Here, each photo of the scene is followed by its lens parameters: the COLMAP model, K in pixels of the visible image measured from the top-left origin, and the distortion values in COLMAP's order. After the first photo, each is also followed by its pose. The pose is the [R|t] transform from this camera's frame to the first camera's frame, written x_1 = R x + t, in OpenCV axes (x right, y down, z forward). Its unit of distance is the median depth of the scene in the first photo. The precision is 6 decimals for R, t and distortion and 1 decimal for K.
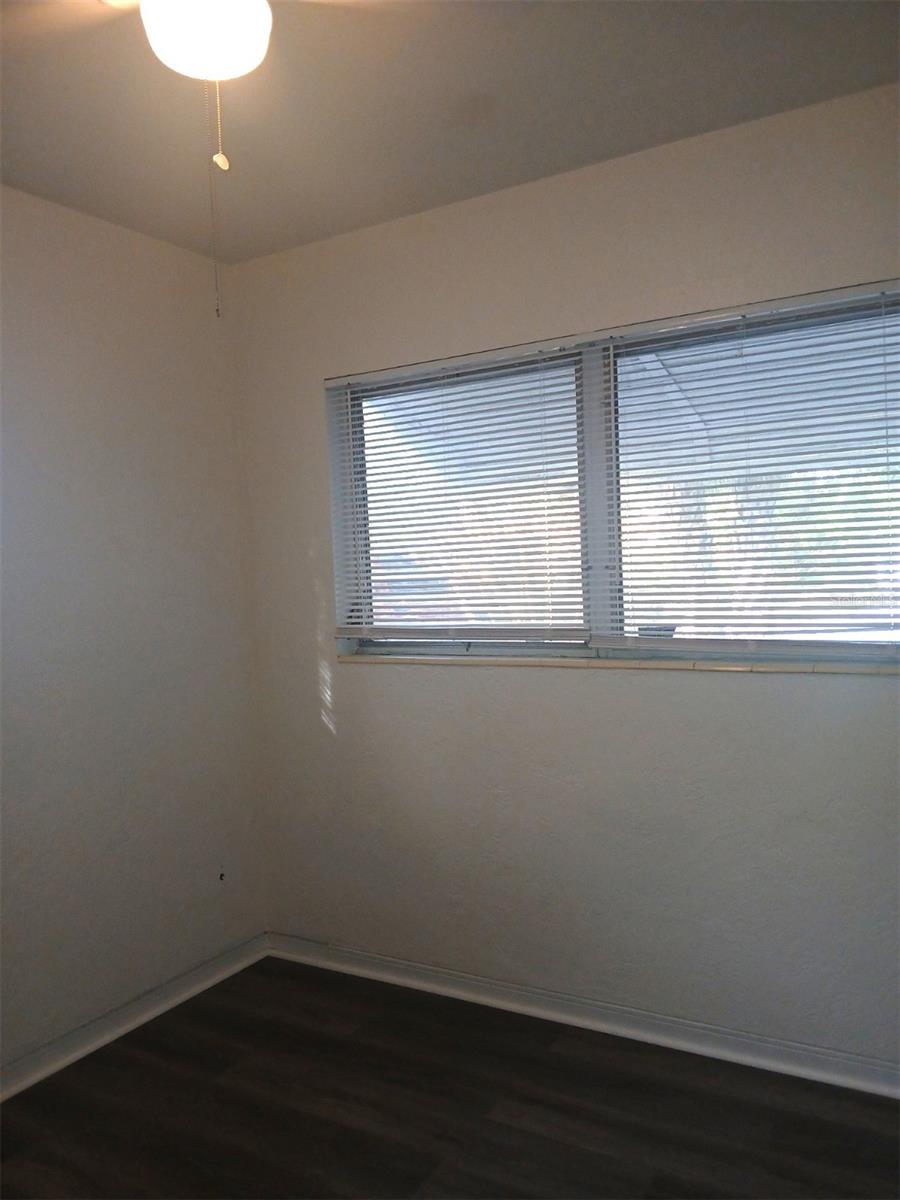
lens RADIAL K [[935.4, 0, 459.0], [0, 935.4, 626.5], [0, 0, 1]] dist [0.075380, -0.131326]
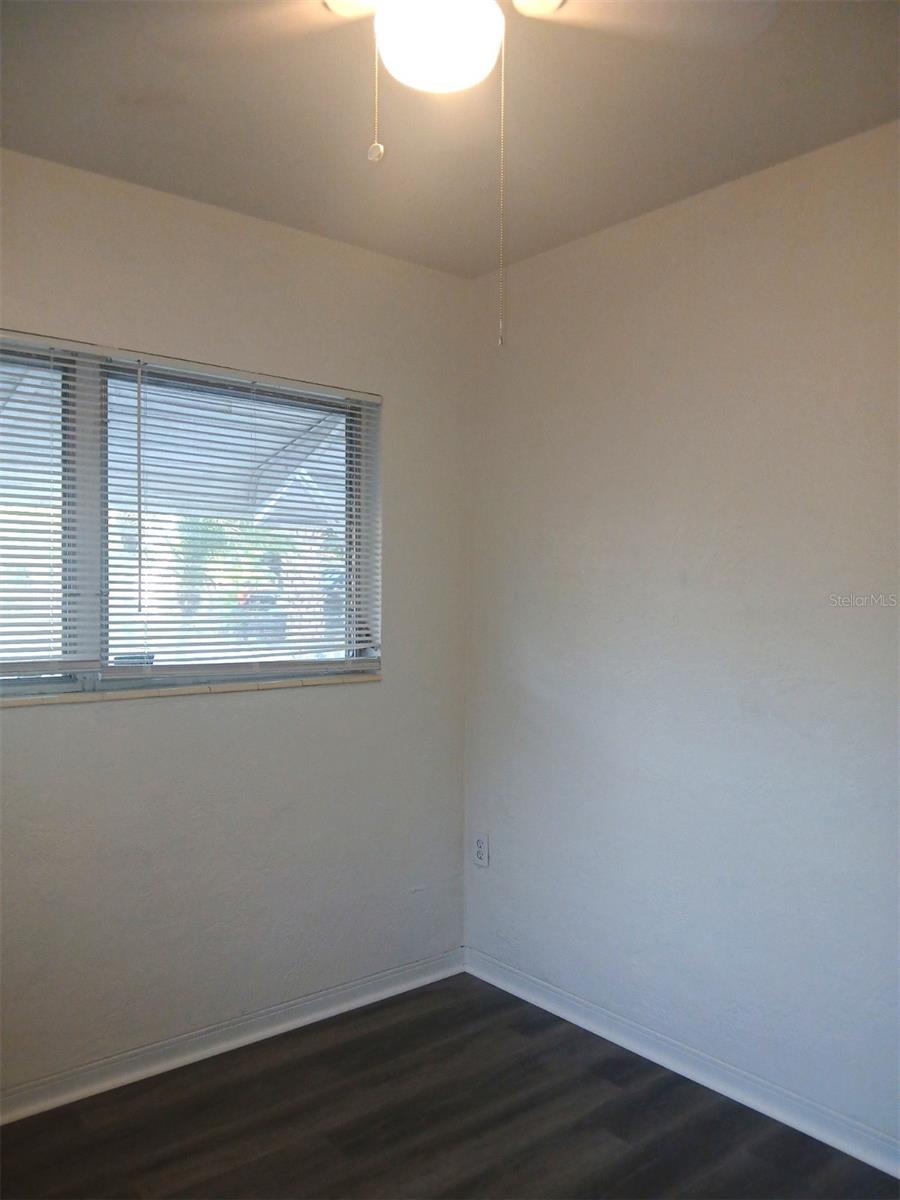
lens RADIAL K [[935.4, 0, 459.0], [0, 935.4, 626.5], [0, 0, 1]] dist [0.075380, -0.131326]
pose [[0.327354, 0.005343, 0.944887, -0.630537], [0.039560, 0.999030, -0.019354, 0.002448], [-0.944073, 0.043715, 0.326825, 0.356552]]
